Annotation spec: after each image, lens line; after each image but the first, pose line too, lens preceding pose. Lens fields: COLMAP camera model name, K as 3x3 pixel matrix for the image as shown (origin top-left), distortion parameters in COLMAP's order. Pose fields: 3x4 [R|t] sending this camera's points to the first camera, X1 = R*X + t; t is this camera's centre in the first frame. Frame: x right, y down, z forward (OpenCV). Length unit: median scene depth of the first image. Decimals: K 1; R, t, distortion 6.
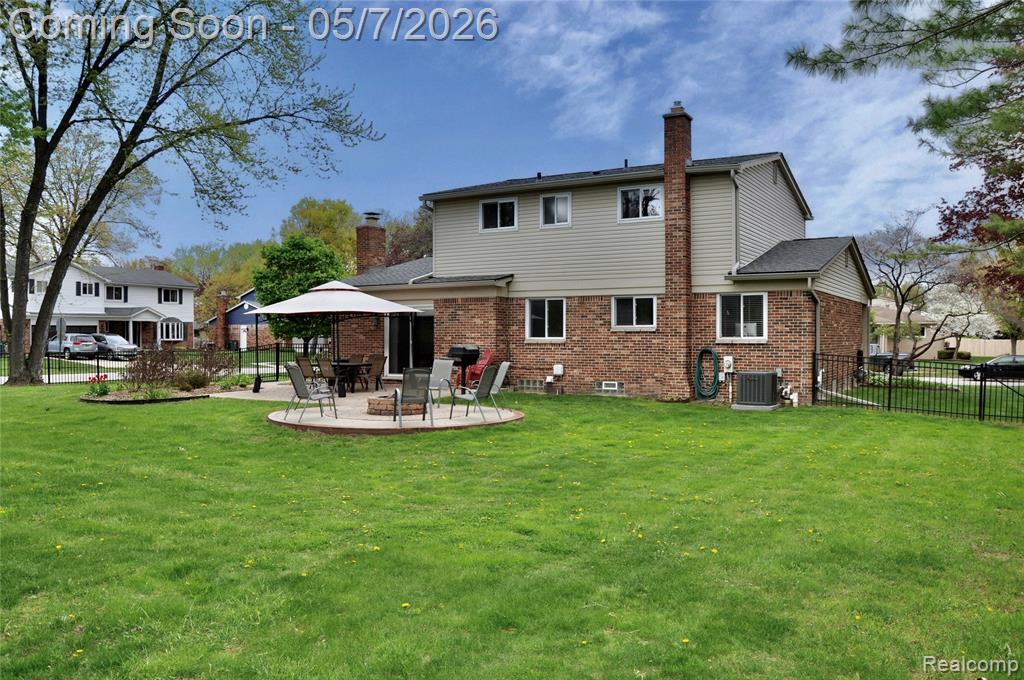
lens RADIAL K [[803.6, 0, 512.0], [0, 803.6, 340.0], [0, 0, 1]] dist [-0.144309, 0.119594]
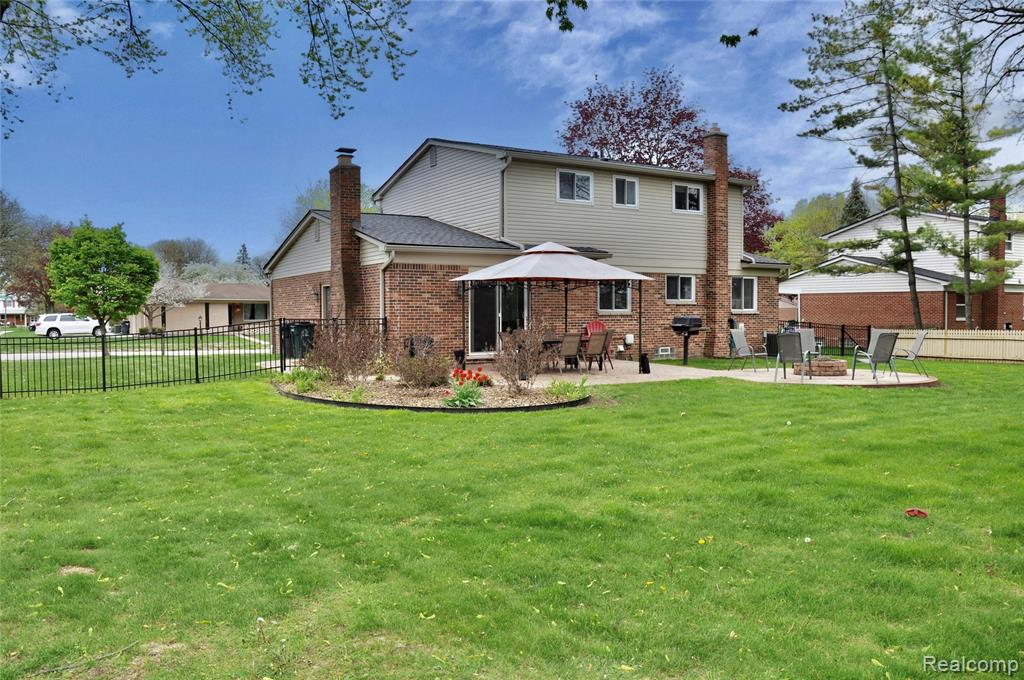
lens RADIAL K [[838.6, 0, 512.0], [0, 838.6, 340.0], [0, 0, 1]] dist [-0.131690, 0.138550]
pose [[0.468128, -0.032364, 0.883068, -1.047217], [0.006187, 0.999425, 0.033349, -0.000634], [-0.883639, -0.010148, 0.468059, 0.620687]]
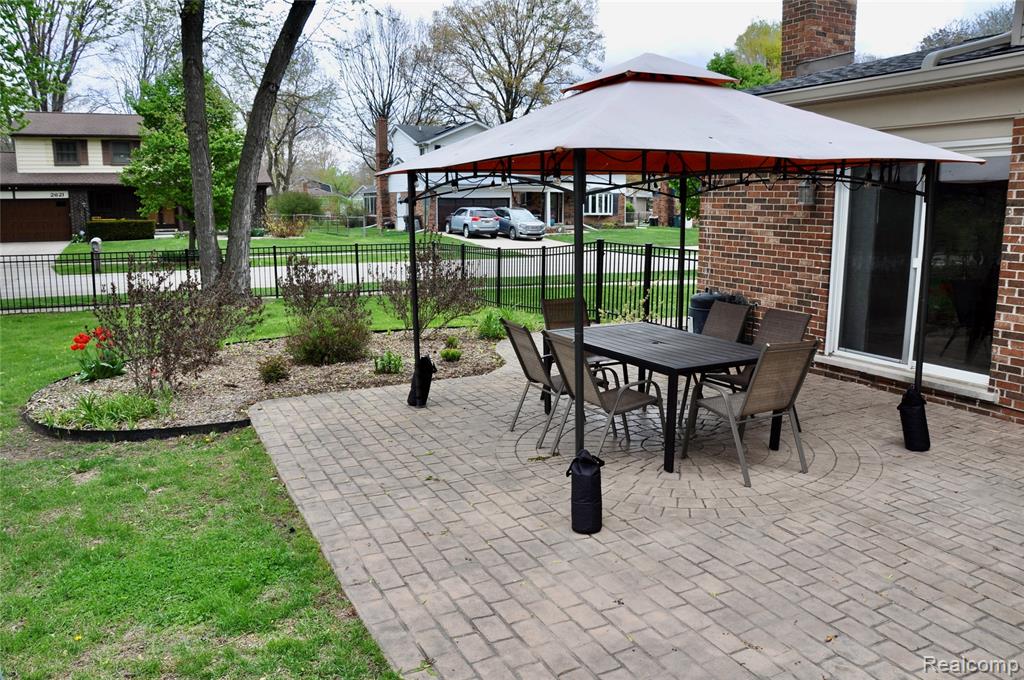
lens RADIAL K [[803.6, 0, 512.0], [0, 803.6, 340.0], [0, 0, 1]] dist [-0.144309, 0.119594]
pose [[0.836592, 0.092789, -0.539911, -0.101088], [-0.005287, 0.986873, 0.161412, -0.018072], [0.547801, -0.132182, 0.826101, 0.730745]]
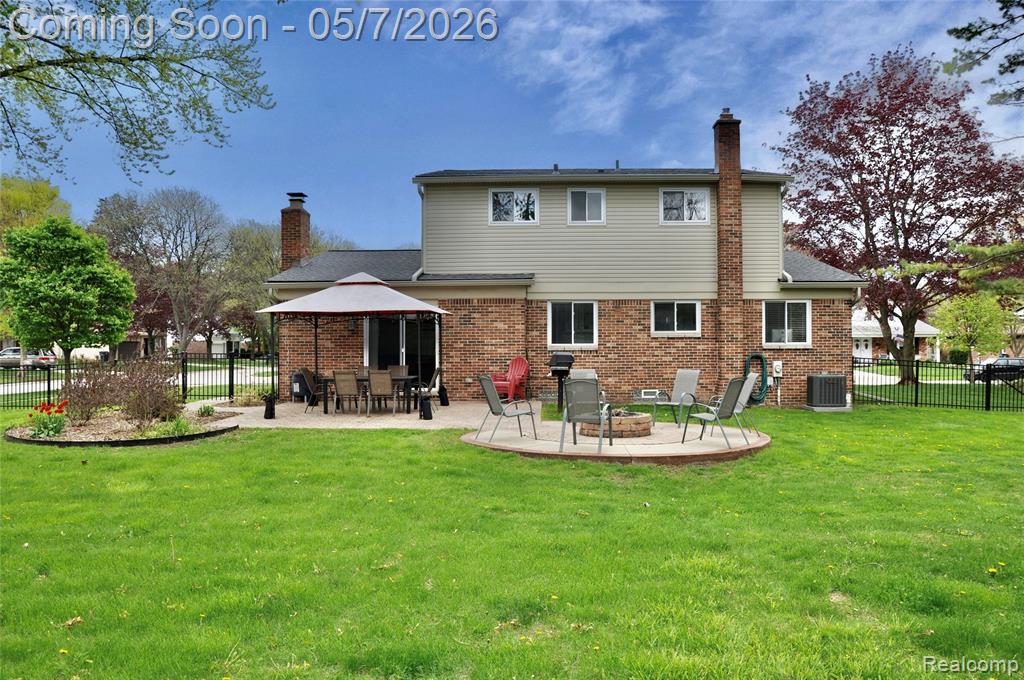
lens RADIAL K [[740.9, 0, 512.0], [0, 740.9, 340.0], [0, 0, 1]] dist [-0.119899, 0.001008]
pose [[0.881747, -0.003095, 0.471713, -0.435118], [0.005568, 0.999977, -0.003847, -0.004899], [-0.471690, 0.006019, 0.881744, 0.296916]]
